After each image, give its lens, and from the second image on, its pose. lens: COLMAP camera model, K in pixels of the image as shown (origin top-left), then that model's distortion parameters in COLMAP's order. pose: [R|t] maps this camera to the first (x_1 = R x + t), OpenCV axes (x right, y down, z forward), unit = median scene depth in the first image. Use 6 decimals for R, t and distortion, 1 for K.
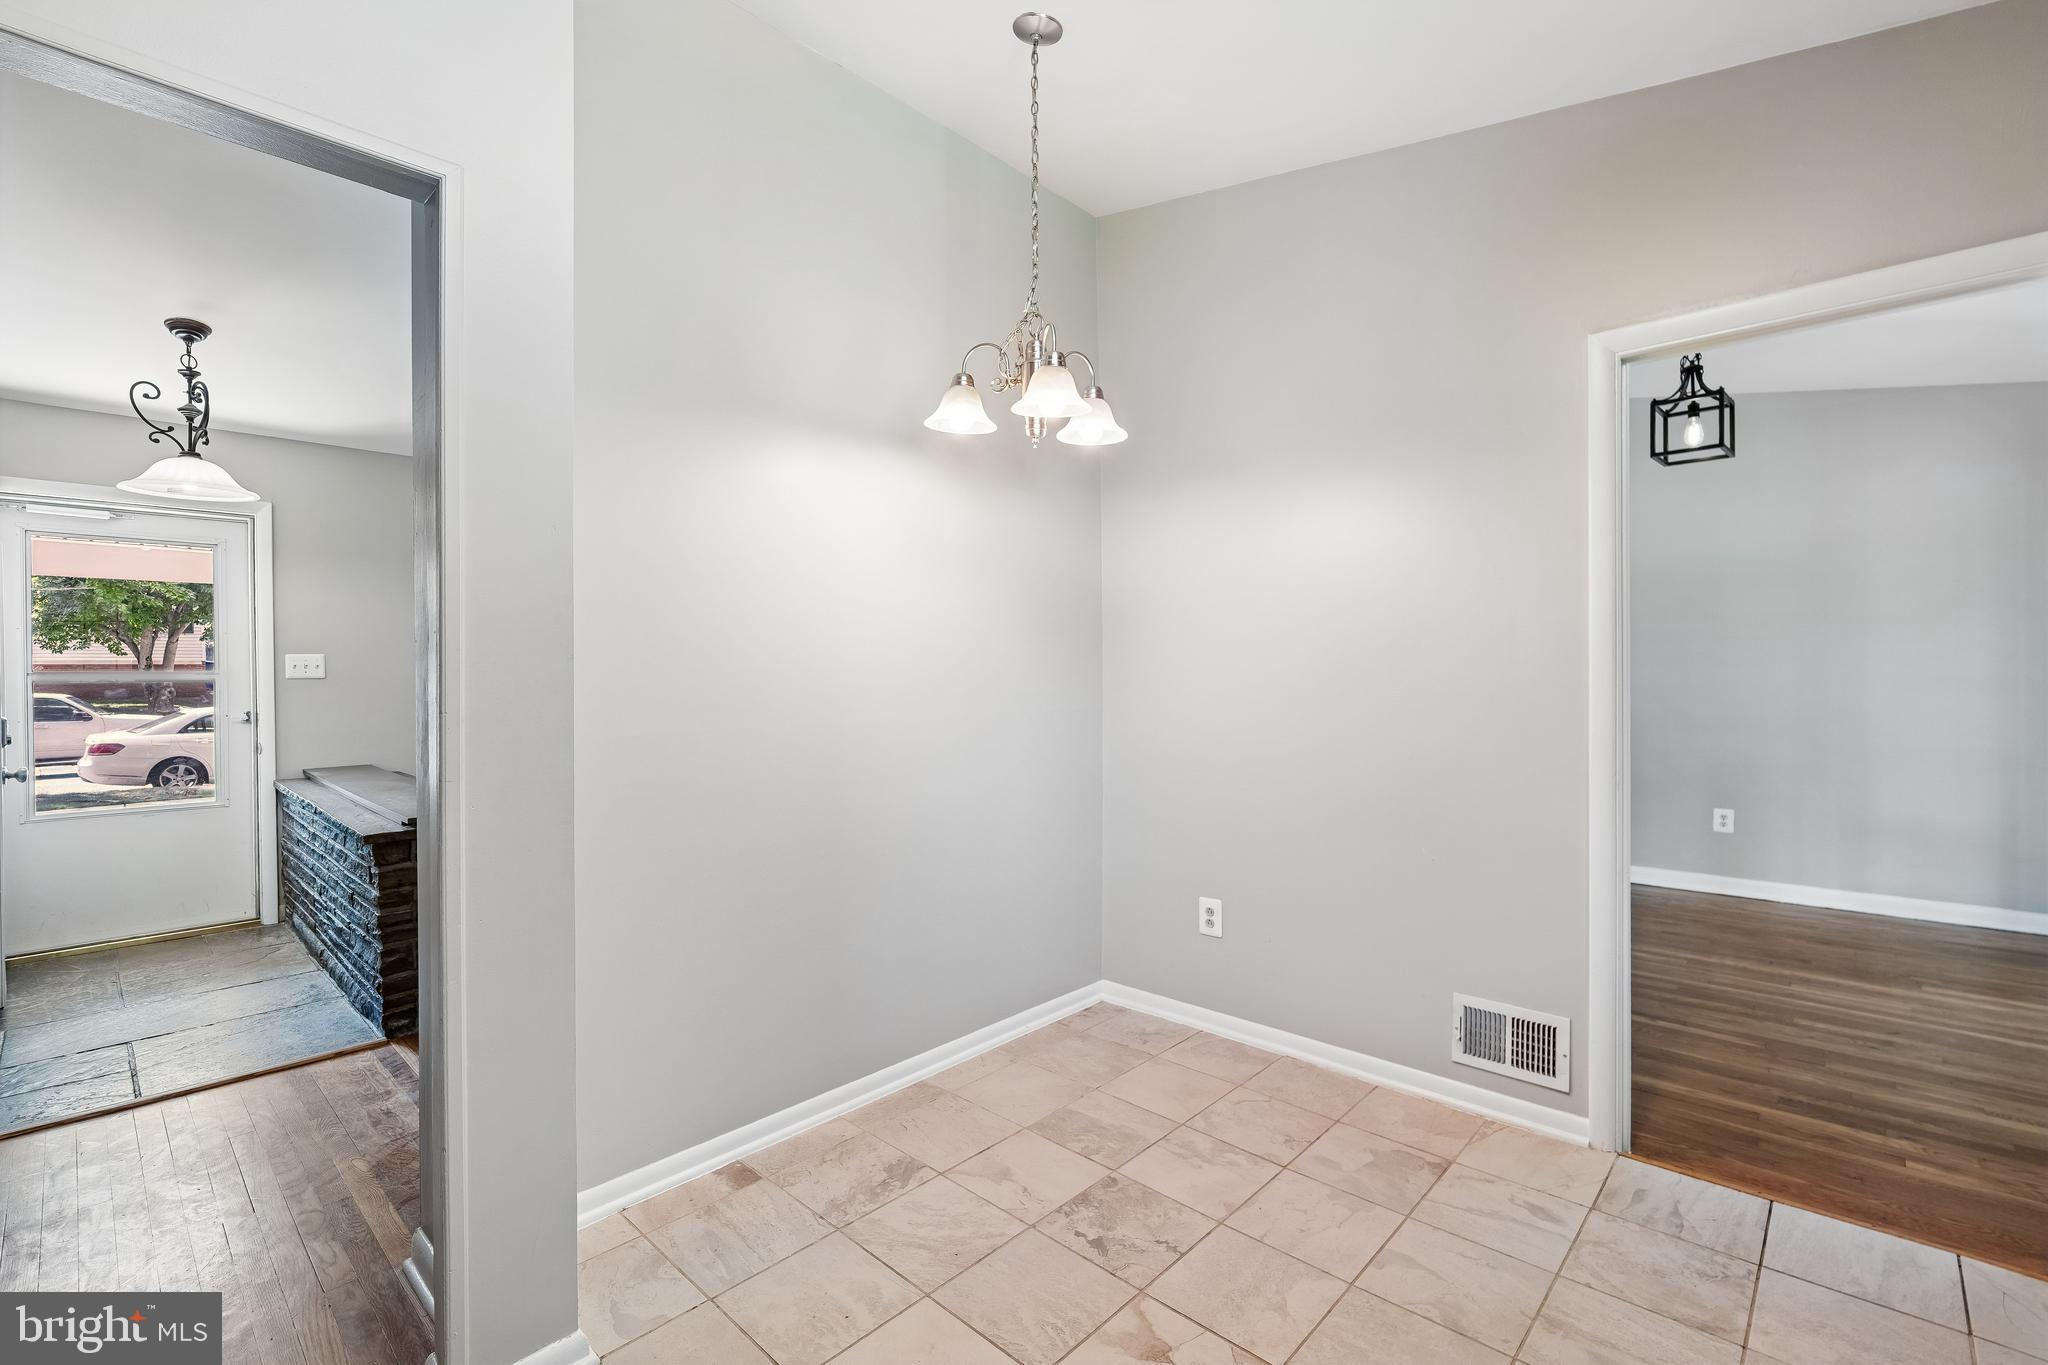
lens RADIAL K [[898.0, 0, 1028.6], [0, 898.0, 692.0], [0, 0, 1]] dist [0.001426, 0.001171]
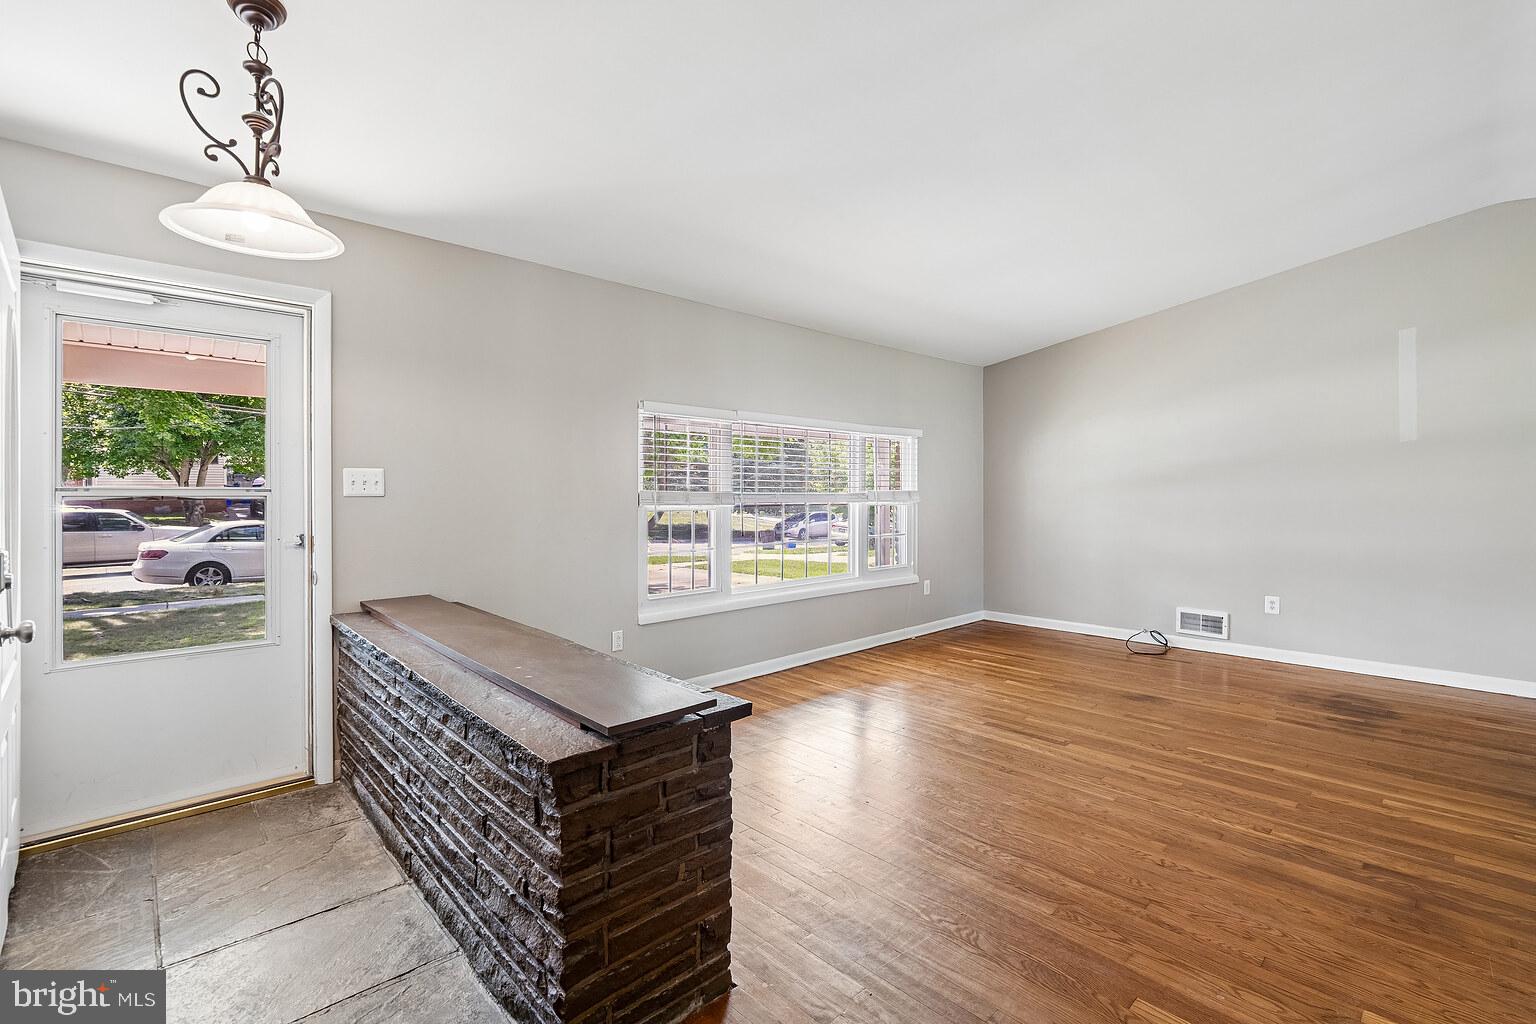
lens RADIAL K [[686.1, 0, 786.7], [0, 686.1, 504.6], [0, 0, 1]] dist [-0.001831, 0.000043]
pose [[0.998566, 0.003860, -0.053386, -0.372971], [-0.004315, 0.999955, -0.008416, -0.003456], [0.053351, 0.008634, 0.998538, 0.372839]]
